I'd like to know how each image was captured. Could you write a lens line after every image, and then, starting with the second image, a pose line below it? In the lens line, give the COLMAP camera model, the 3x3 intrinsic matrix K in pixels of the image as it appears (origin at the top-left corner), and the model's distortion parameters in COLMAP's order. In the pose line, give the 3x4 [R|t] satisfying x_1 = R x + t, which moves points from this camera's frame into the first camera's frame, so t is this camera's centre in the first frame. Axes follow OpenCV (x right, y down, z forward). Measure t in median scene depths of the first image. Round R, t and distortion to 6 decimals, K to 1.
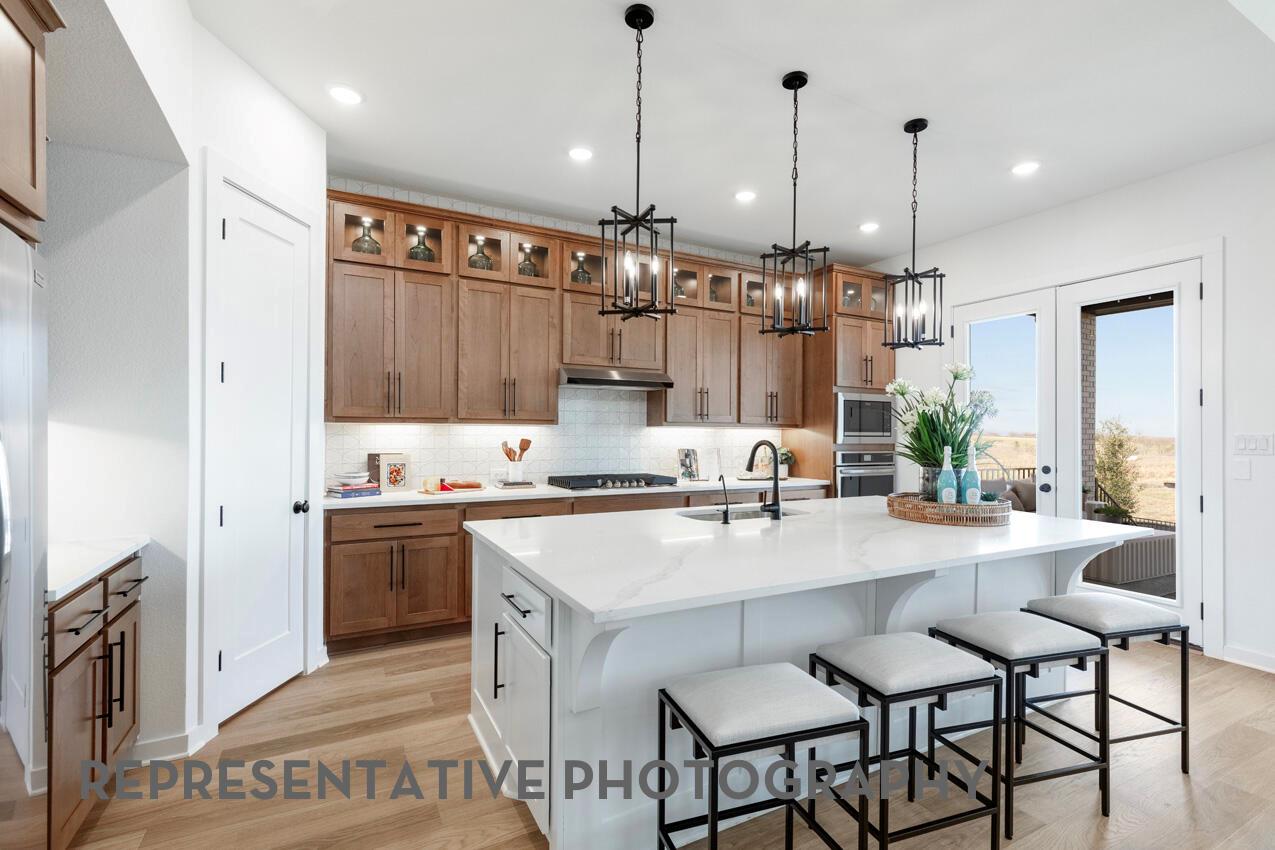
lens RADIAL K [[582.7, 0, 642.9], [0, 582.7, 430.9], [0, 0, 1]] dist [0.002295, 0.000093]
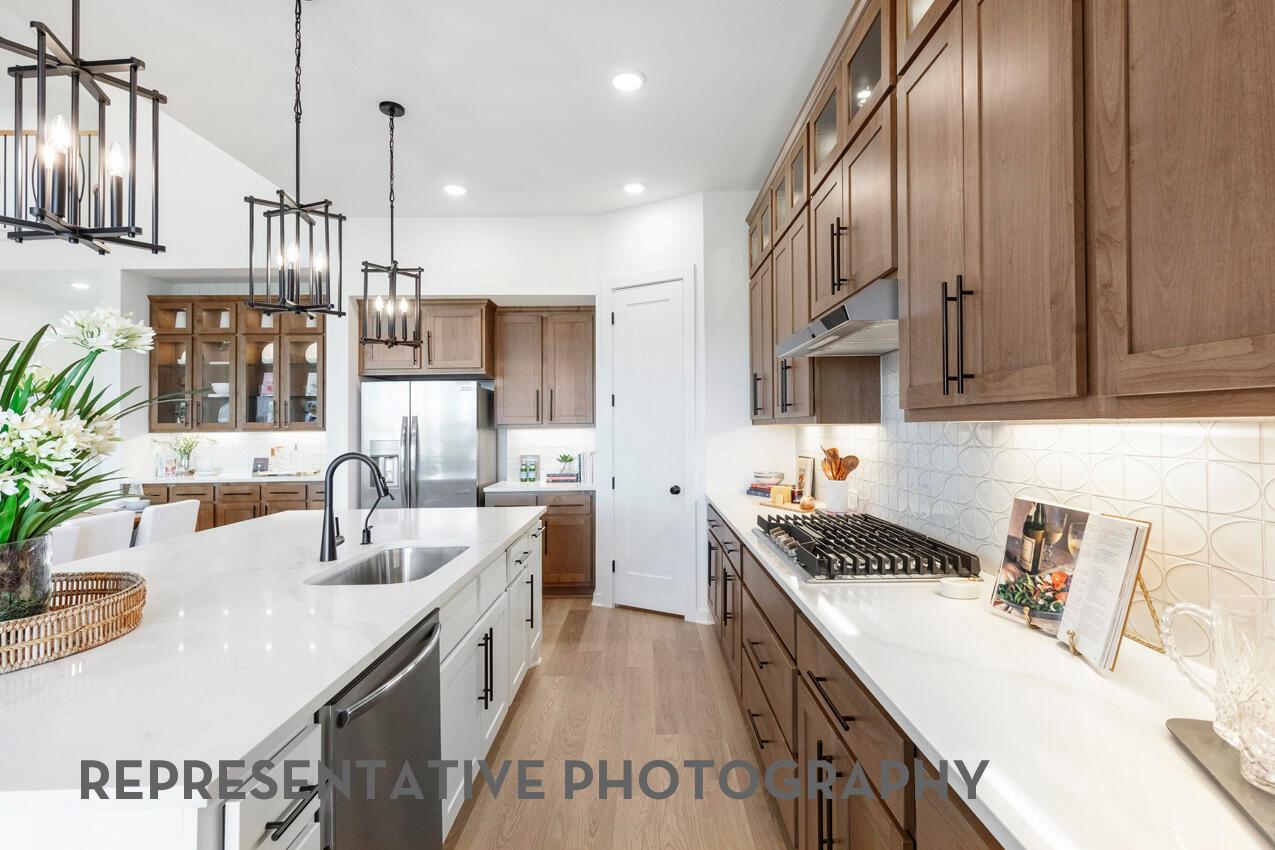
lens RADIAL K [[591.0, 0, 662.6], [0, 591.0, 415.5], [0, 0, 1]] dist [-0.000964, -0.000416]
pose [[-0.446501, -0.019244, -0.894576, 0.488248], [0.008781, 0.999626, -0.025887, -0.004870], [0.894740, -0.019414, -0.446165, 1.189469]]
